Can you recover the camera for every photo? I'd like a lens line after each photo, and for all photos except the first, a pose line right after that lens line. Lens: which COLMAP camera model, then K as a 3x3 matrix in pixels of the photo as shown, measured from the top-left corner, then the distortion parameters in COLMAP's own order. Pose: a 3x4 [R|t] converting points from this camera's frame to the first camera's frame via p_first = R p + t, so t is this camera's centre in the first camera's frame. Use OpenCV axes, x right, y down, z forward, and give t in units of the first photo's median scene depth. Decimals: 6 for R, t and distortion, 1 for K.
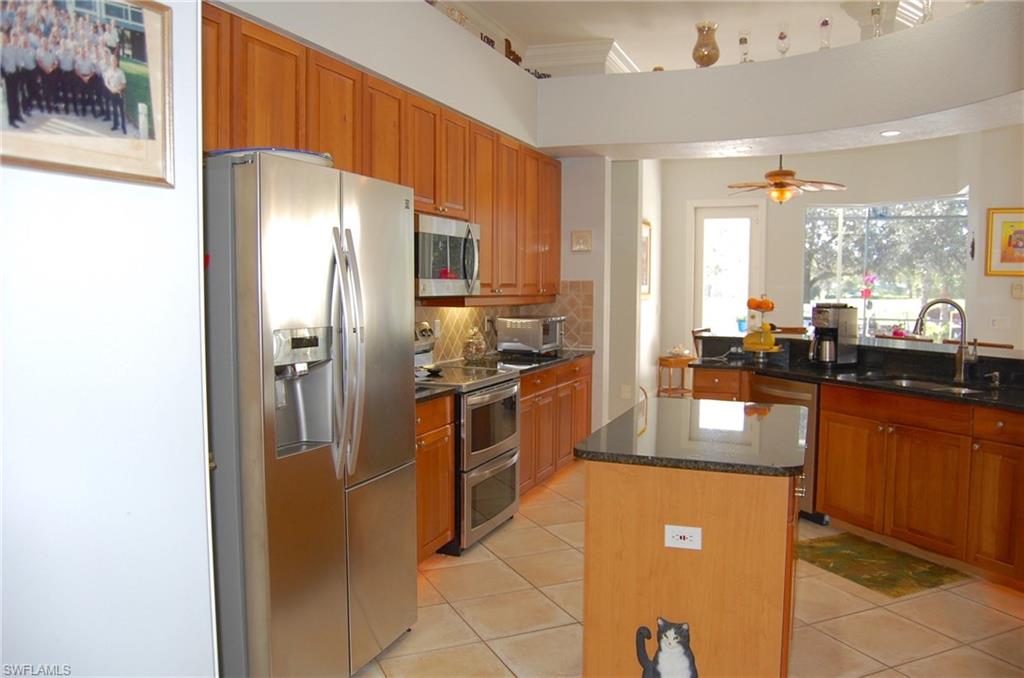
lens RADIAL K [[799.0, 0, 528.4], [0, 799.0, 342.5], [0, 0, 1]] dist [-0.097620, 0.036589]
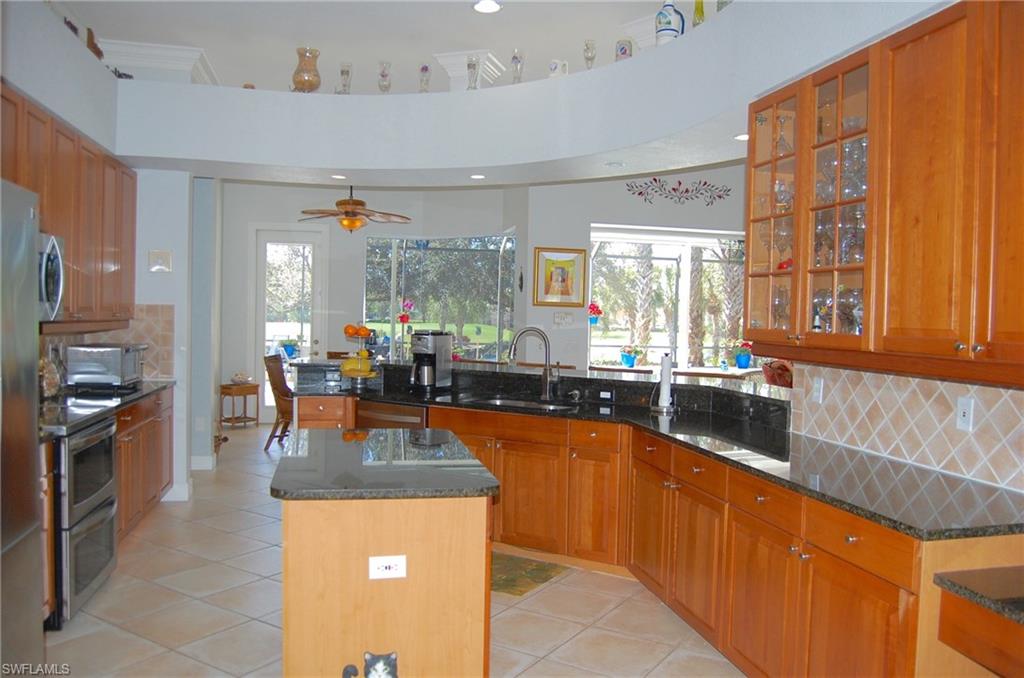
lens RADIAL K [[799.0, 0, 528.4], [0, 799.0, 342.5], [0, 0, 1]] dist [-0.097620, 0.036589]
pose [[0.830608, -0.004489, 0.556839, -0.106023], [0.020784, 0.999521, -0.022945, -0.006031], [-0.556469, 0.030631, 0.830303, 0.029621]]
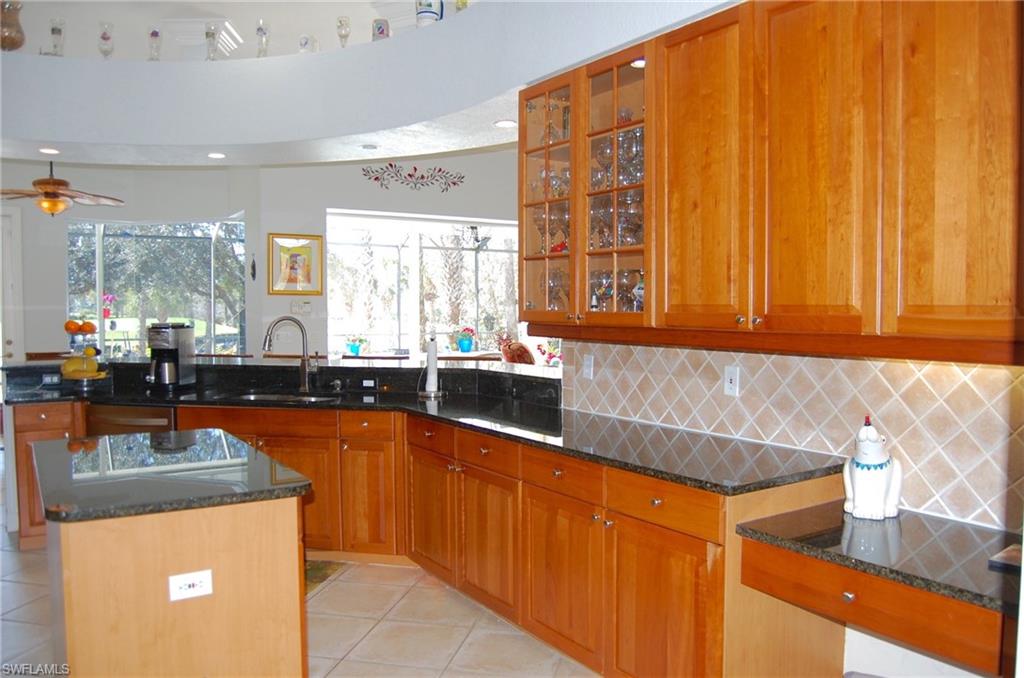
lens RADIAL K [[799.0, 0, 528.4], [0, 799.0, 342.5], [0, 0, 1]] dist [-0.097620, 0.036589]
pose [[0.582290, -0.041522, 0.811920, -0.143521], [0.061242, 0.998098, 0.007122, -0.006067], [-0.810671, 0.045577, 0.583725, 0.079137]]
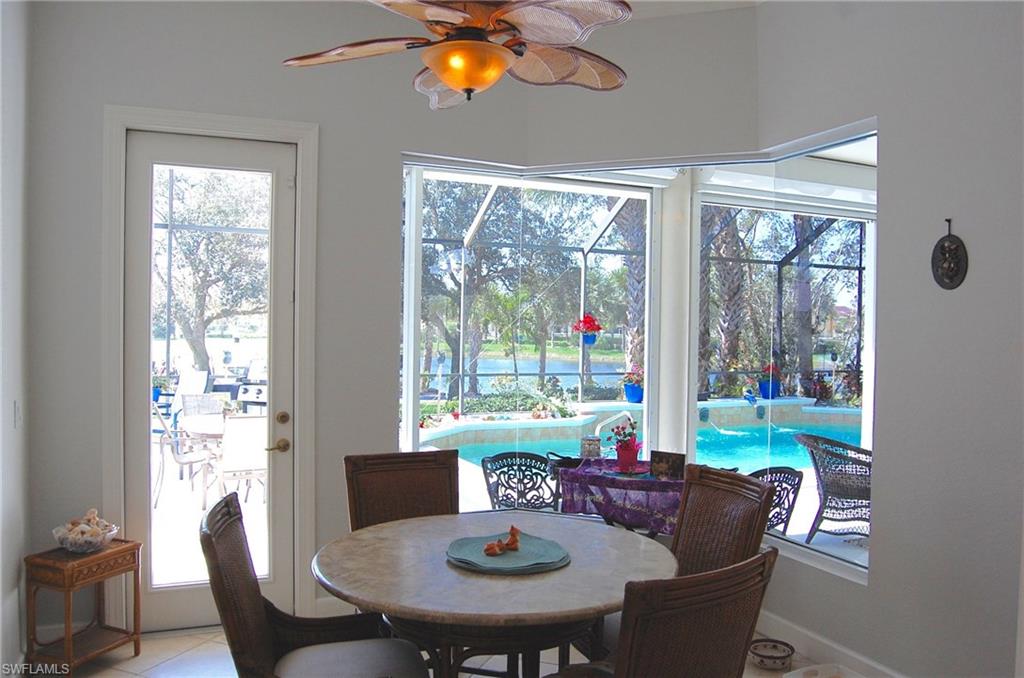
lens RADIAL K [[799.0, 0, 528.4], [0, 799.0, 342.5], [0, 0, 1]] dist [-0.097620, 0.036589]
pose [[0.713109, -0.005759, 0.701030, 0.180369], [0.039475, 0.998710, -0.031951, -0.104680], [-0.699941, 0.050457, 0.712416, 1.241441]]
